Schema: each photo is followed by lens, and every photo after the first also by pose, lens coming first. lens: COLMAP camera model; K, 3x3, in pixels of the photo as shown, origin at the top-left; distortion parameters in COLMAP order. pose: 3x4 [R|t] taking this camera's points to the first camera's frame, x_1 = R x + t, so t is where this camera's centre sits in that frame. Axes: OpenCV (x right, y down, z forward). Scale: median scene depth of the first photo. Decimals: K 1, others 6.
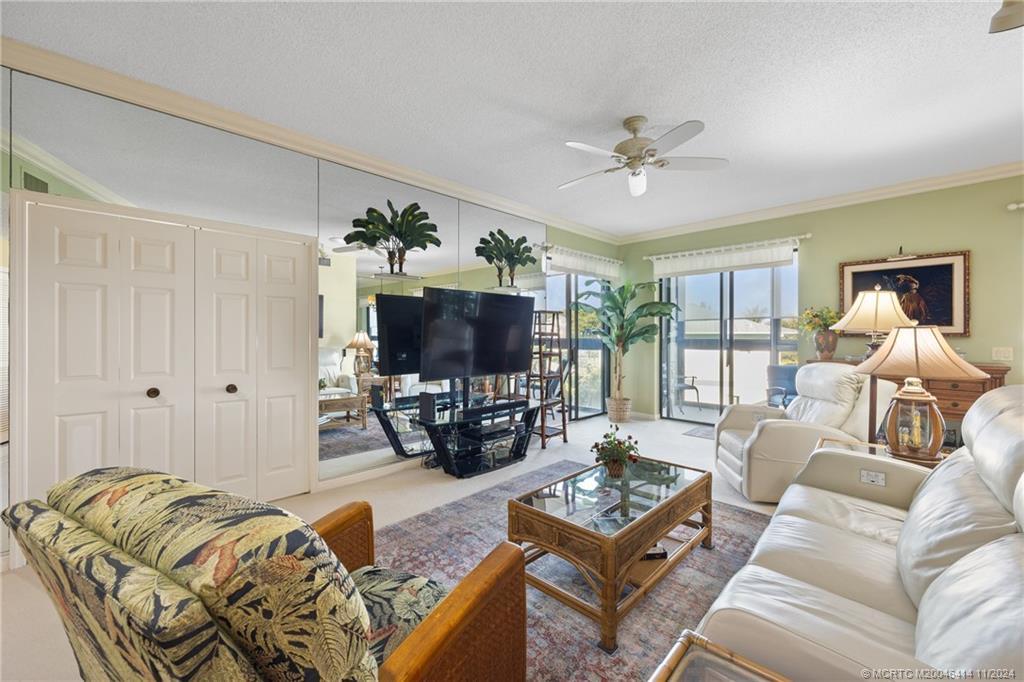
lens RADIAL K [[414.3, 0, 507.8], [0, 414.3, 337.6], [0, 0, 1]] dist [-0.000644, -0.000060]
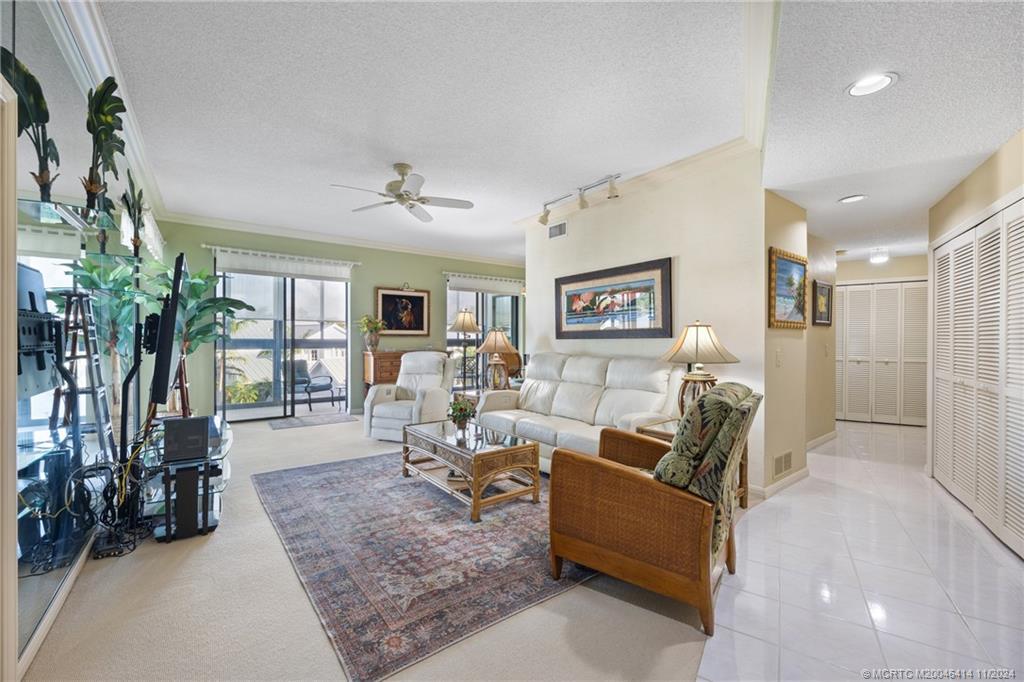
lens RADIAL K [[407.4, 0, 511.0], [0, 407.4, 337.4], [0, 0, 1]] dist [0.000245, -0.000007]
pose [[0.138336, 0.002384, 0.990383, -0.660779], [0.001764, 0.999995, -0.002654, 0.008677], [-0.990384, 0.002115, 0.138331, 0.359712]]
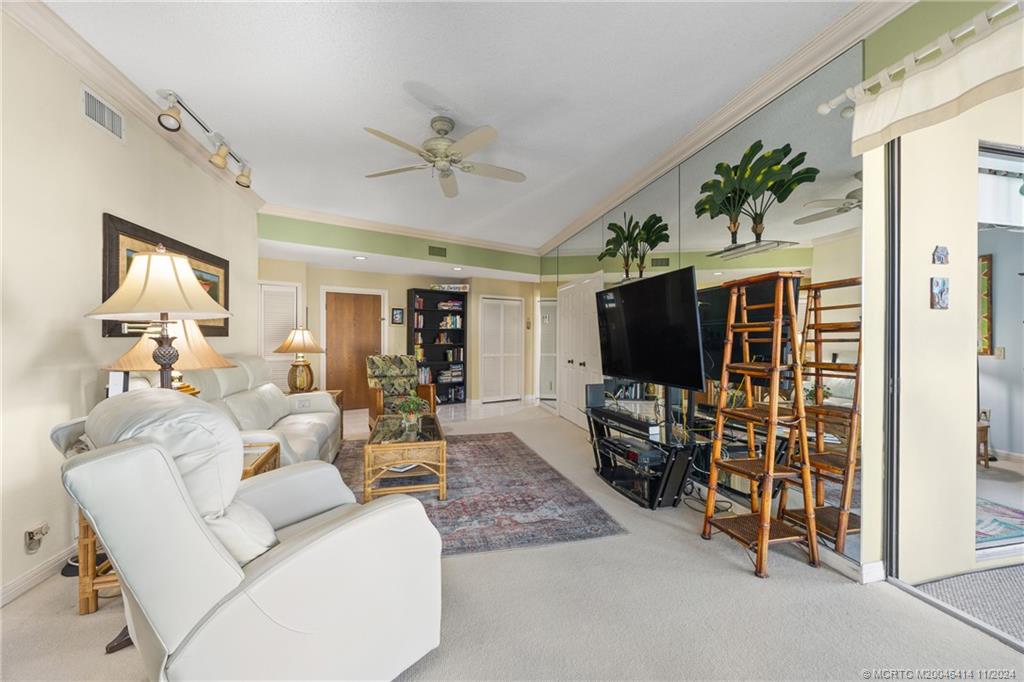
lens RADIAL K [[393.2, 0, 507.5], [0, 393.2, 338.8], [0, 0, 1]] dist [-0.000301, 0.000030]
pose [[-0.534756, -0.005073, -0.844991, 0.760215], [-0.005840, 0.999980, -0.002308, 0.010792], [0.844986, 0.003701, -0.534775, 1.211343]]
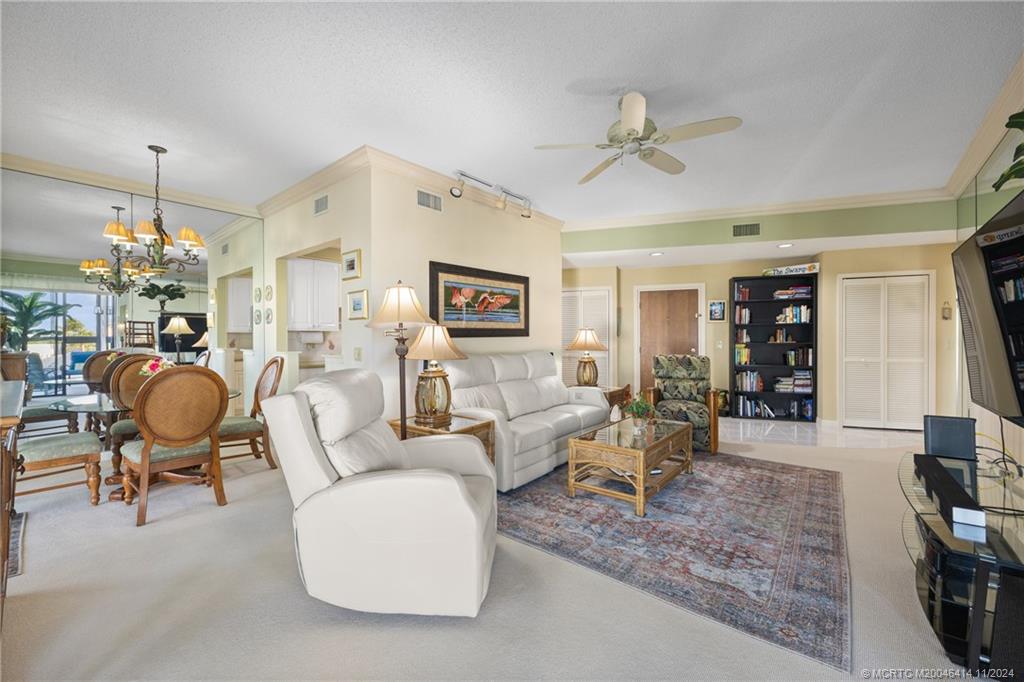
lens RADIAL K [[407.4, 0, 511.0], [0, 407.4, 337.4], [0, 0, 1]] dist [0.000245, -0.000007]
pose [[-0.996357, 0.001083, -0.085275, 0.478810], [0.000885, 0.999997, 0.002358, 0.007240], [0.085277, 0.002274, -0.996355, 1.384226]]
